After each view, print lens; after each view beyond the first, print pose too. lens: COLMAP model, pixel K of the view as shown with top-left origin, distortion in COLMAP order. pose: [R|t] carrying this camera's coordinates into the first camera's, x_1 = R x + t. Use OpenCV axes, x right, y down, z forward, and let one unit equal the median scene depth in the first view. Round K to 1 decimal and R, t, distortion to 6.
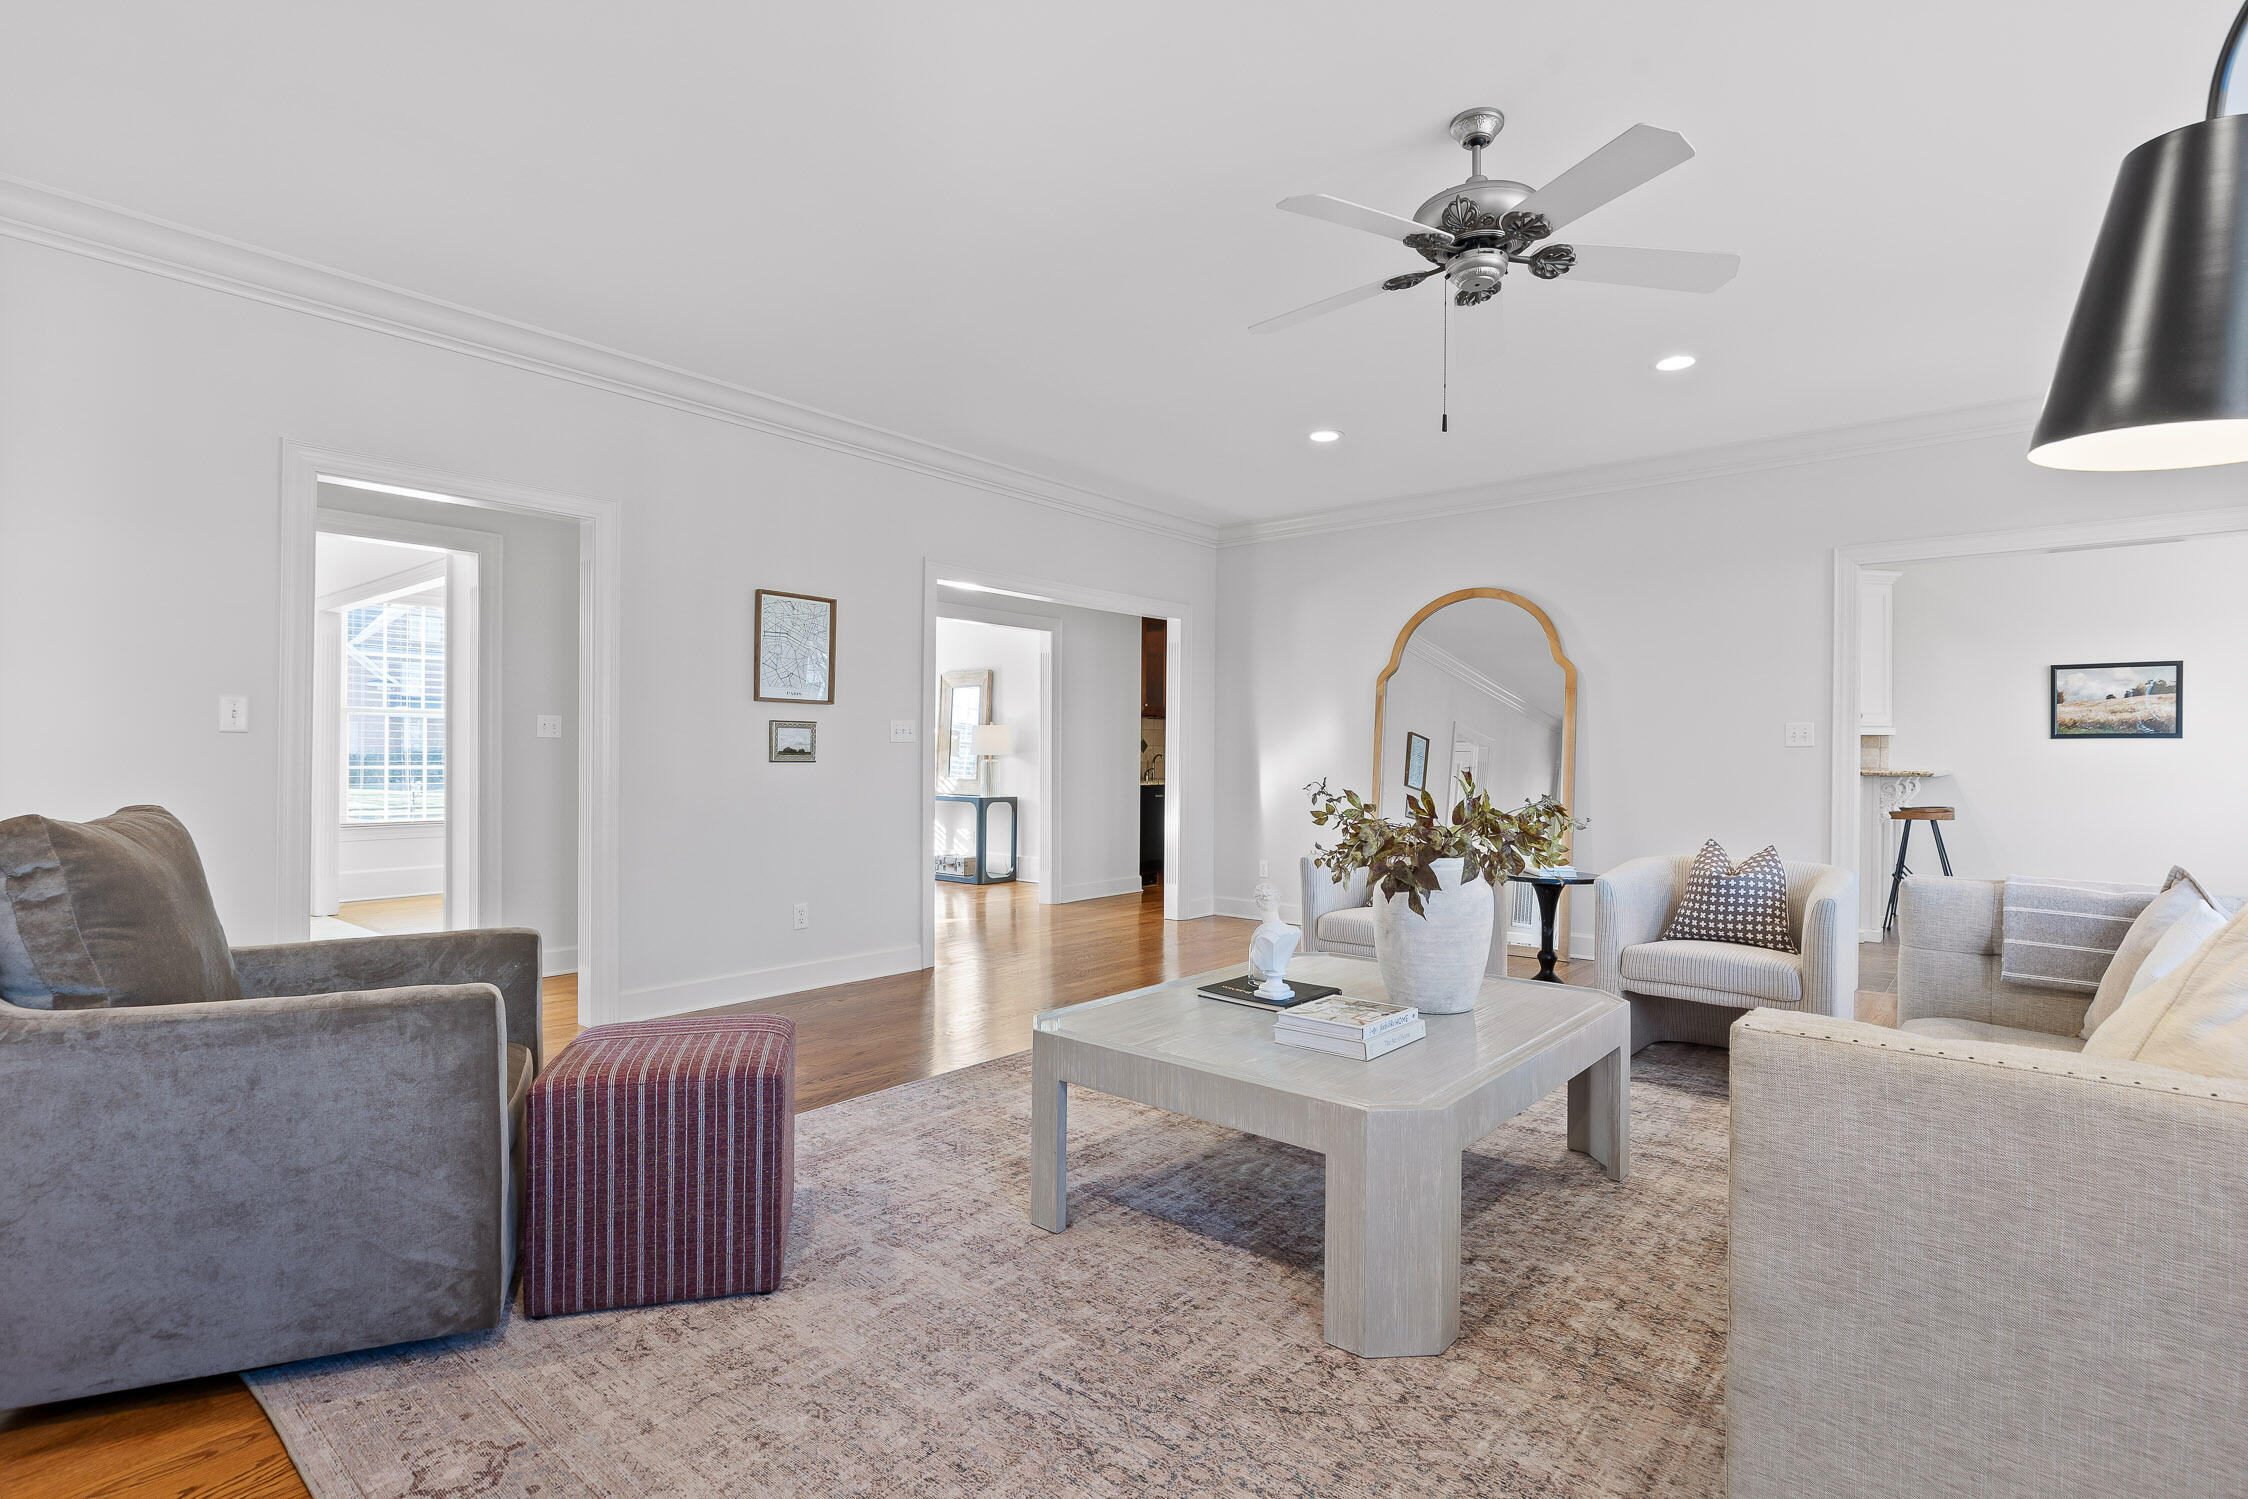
lens RADIAL K [[1076.2, 0, 1124.6], [0, 1076.2, 744.9], [0, 0, 1]] dist [-0.002173, -0.000352]
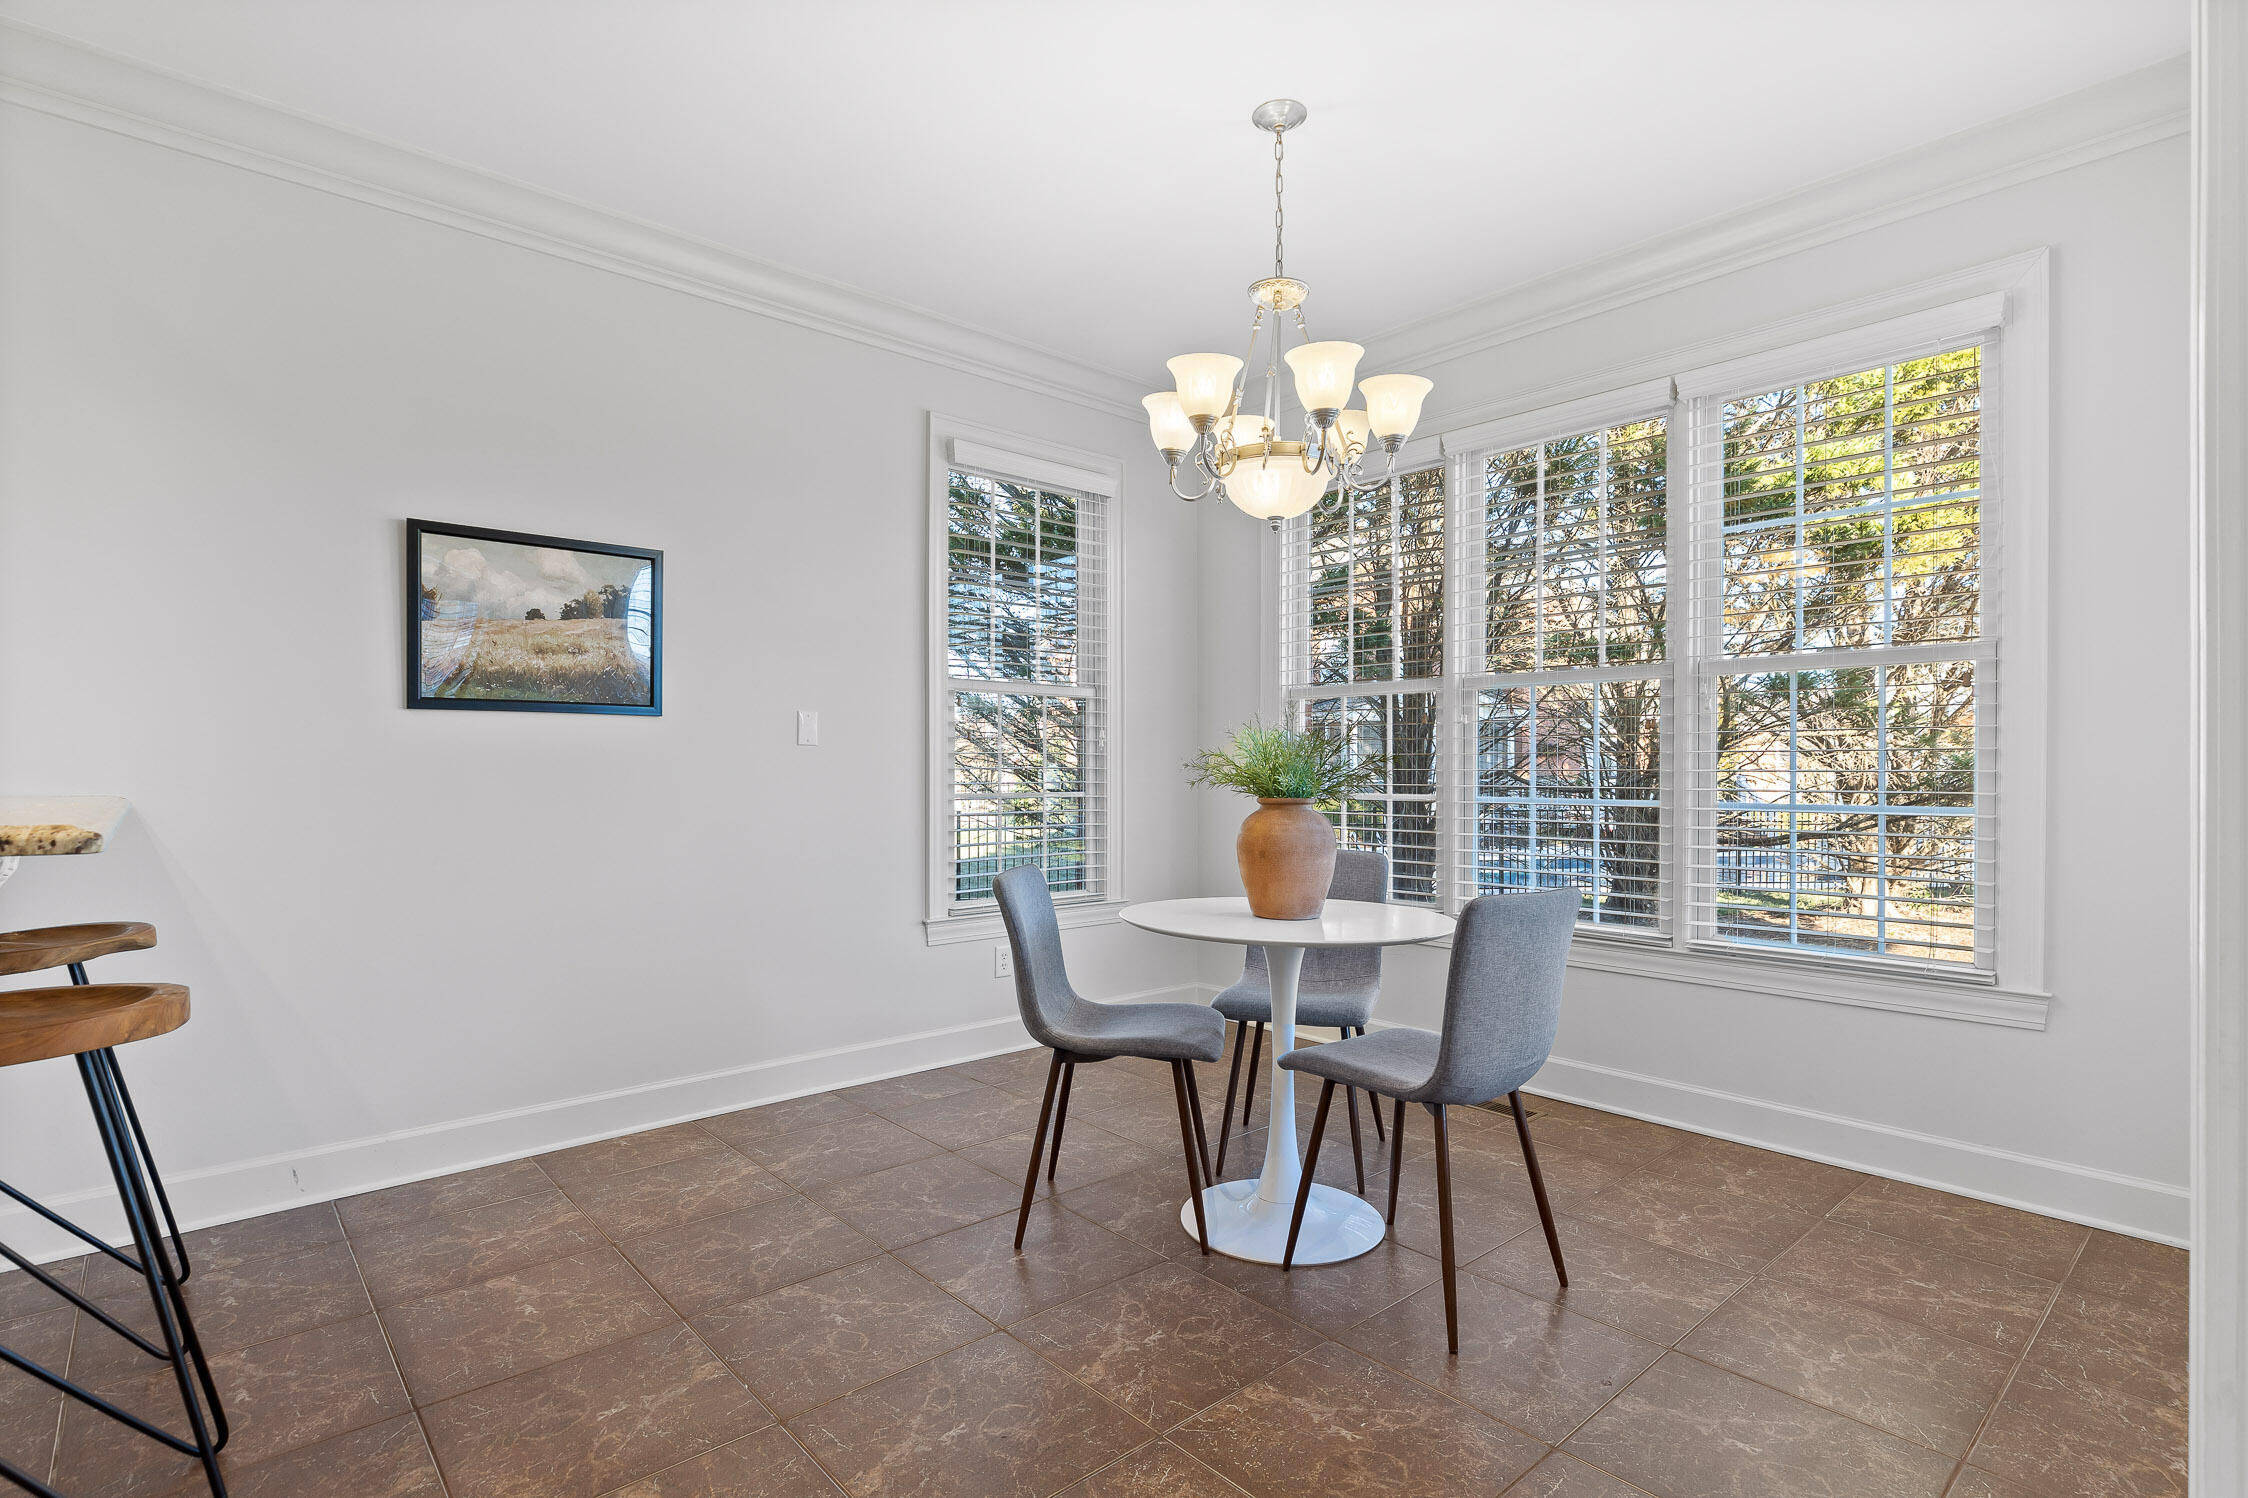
lens RADIAL K [[1076.2, 0, 1124.6], [0, 1076.2, 754.6], [0, 0, 1]] dist [-0.002173, -0.000352]
pose [[0.129696, -0.005597, 0.991538, 0.529164], [-0.005018, 0.999968, 0.006301, 0.007047], [-0.991541, -0.005793, 0.129664, 0.717773]]
